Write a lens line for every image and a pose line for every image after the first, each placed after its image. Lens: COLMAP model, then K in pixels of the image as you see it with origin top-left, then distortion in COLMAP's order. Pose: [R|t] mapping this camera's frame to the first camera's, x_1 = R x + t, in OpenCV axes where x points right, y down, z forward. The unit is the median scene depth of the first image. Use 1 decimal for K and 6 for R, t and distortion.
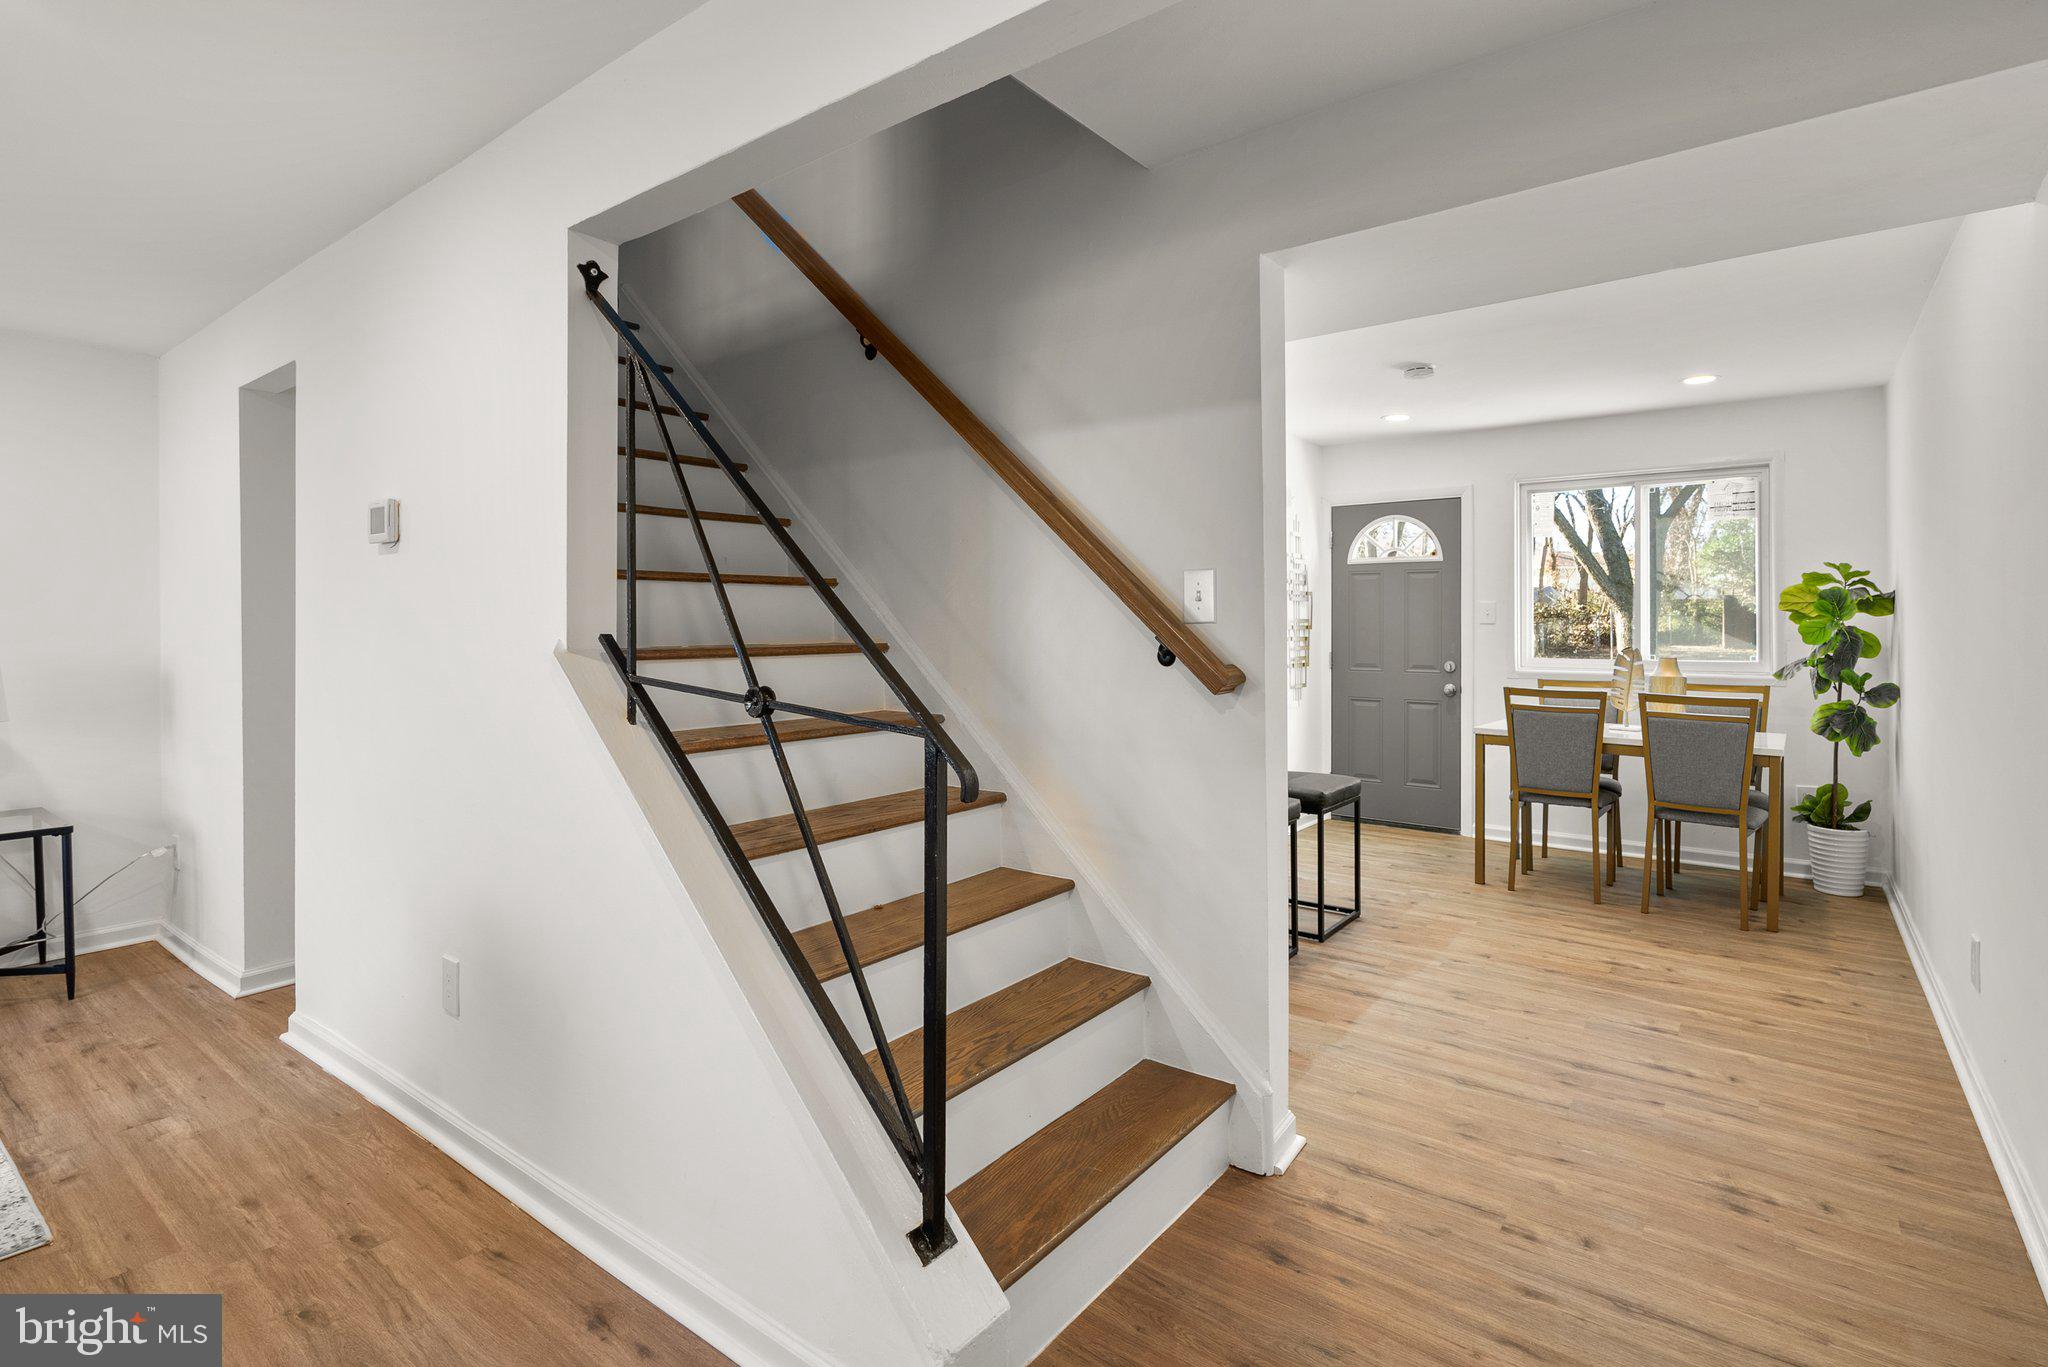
lens RADIAL K [[979.1, 0, 1040.5], [0, 979.1, 617.0], [0, 0, 1]] dist [-0.005676, 0.000045]
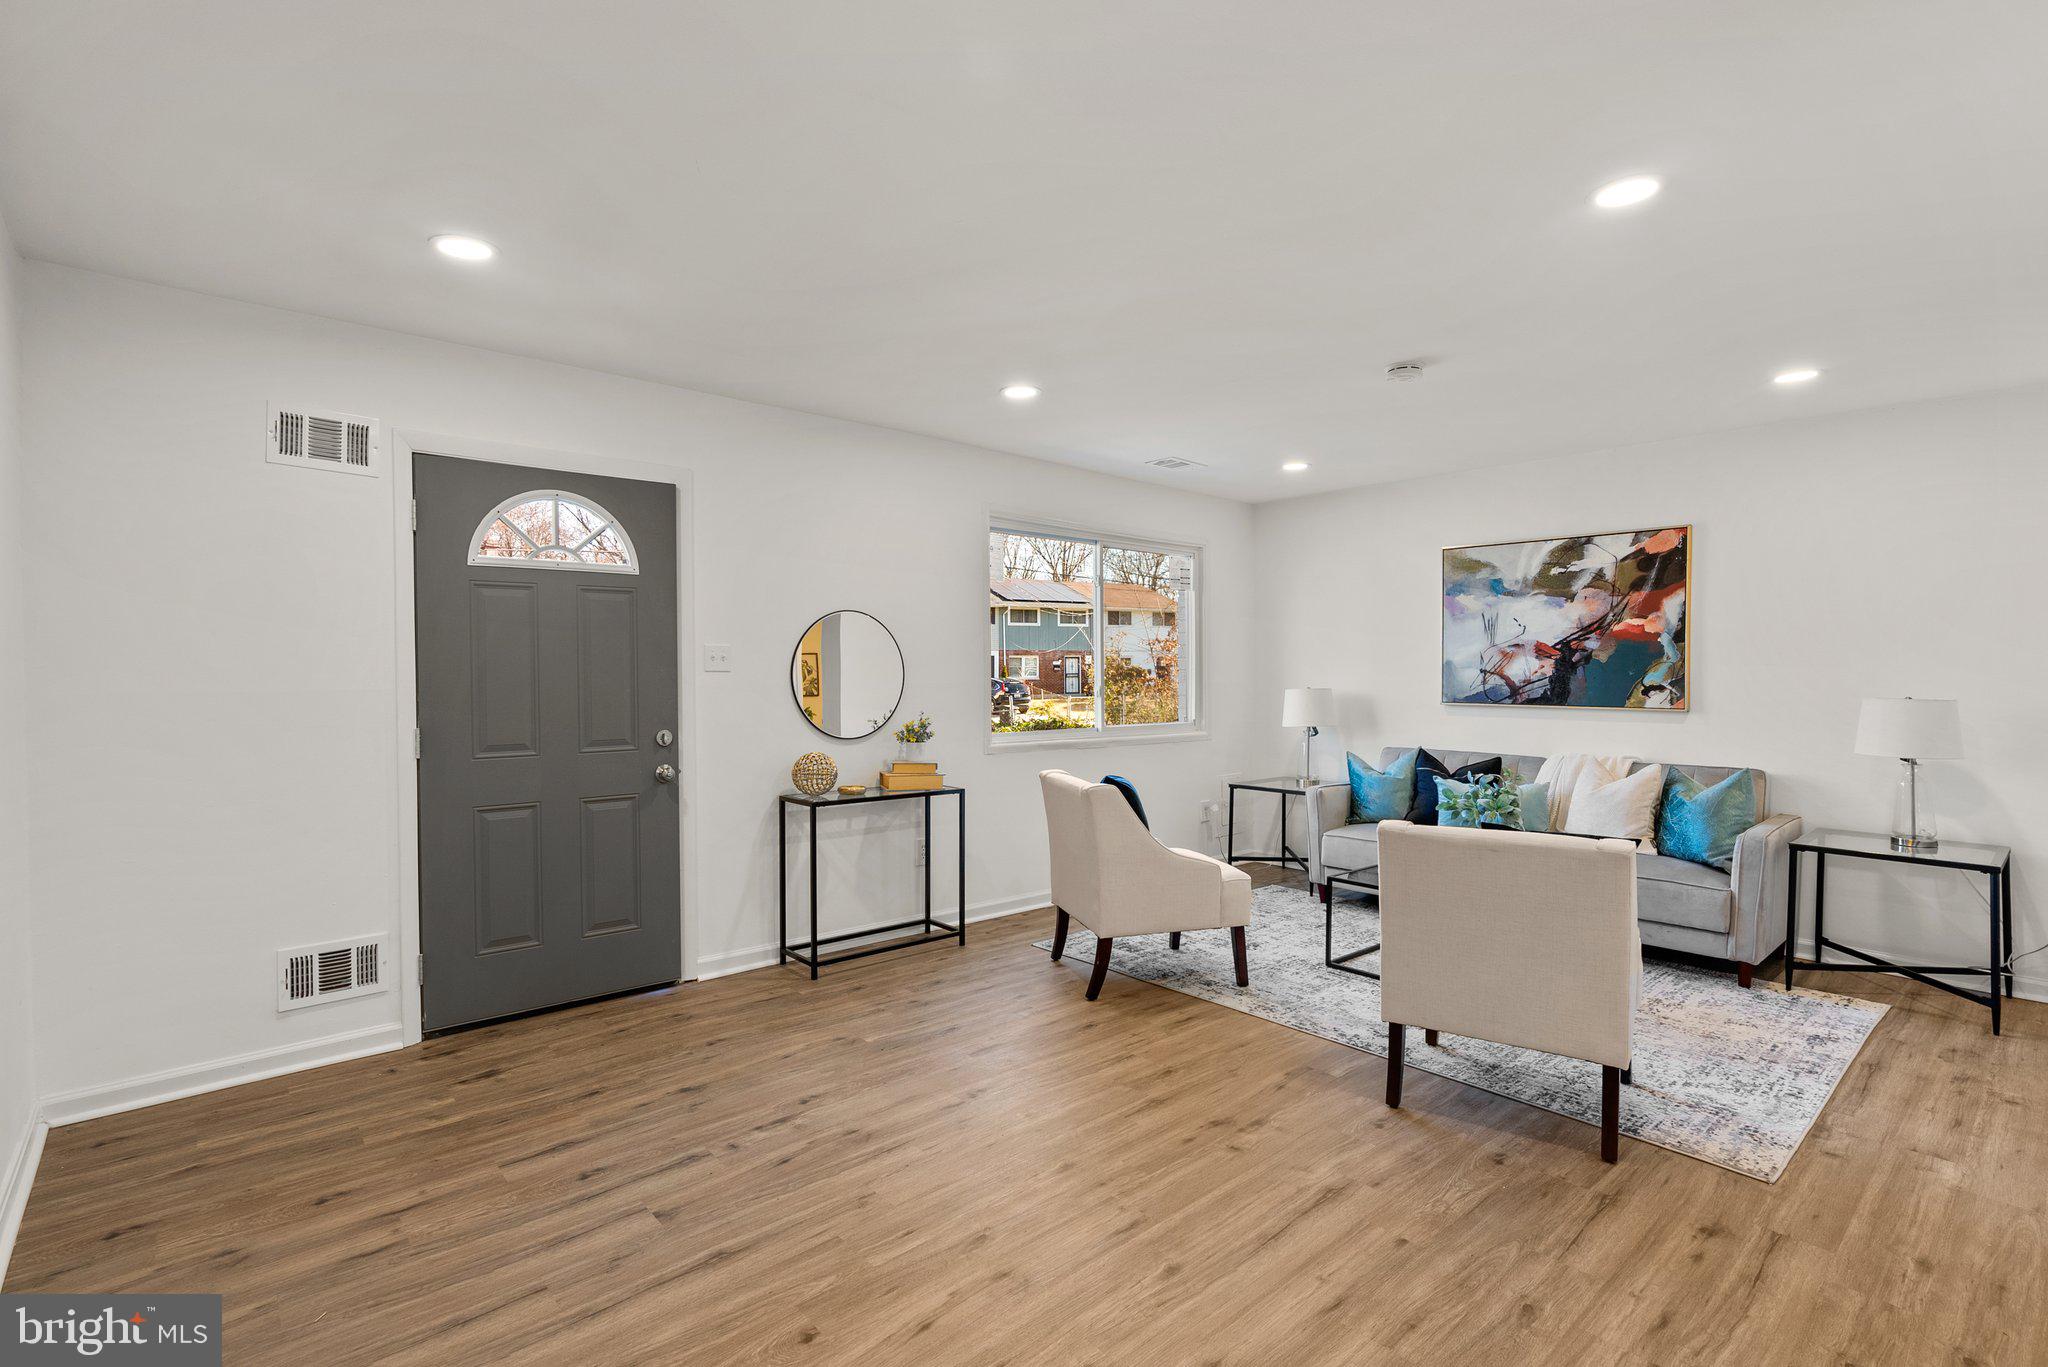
lens RADIAL K [[957.9, 0, 1033.4], [0, 957.9, 683.1], [0, 0, 1]] dist [0.000669, 0.001216]
pose [[-0.188583, 0.016580, -0.981917, 0.140963], [0.005934, 0.999858, 0.015743, -0.000260], [0.982039, -0.002858, -0.188654, 0.148899]]
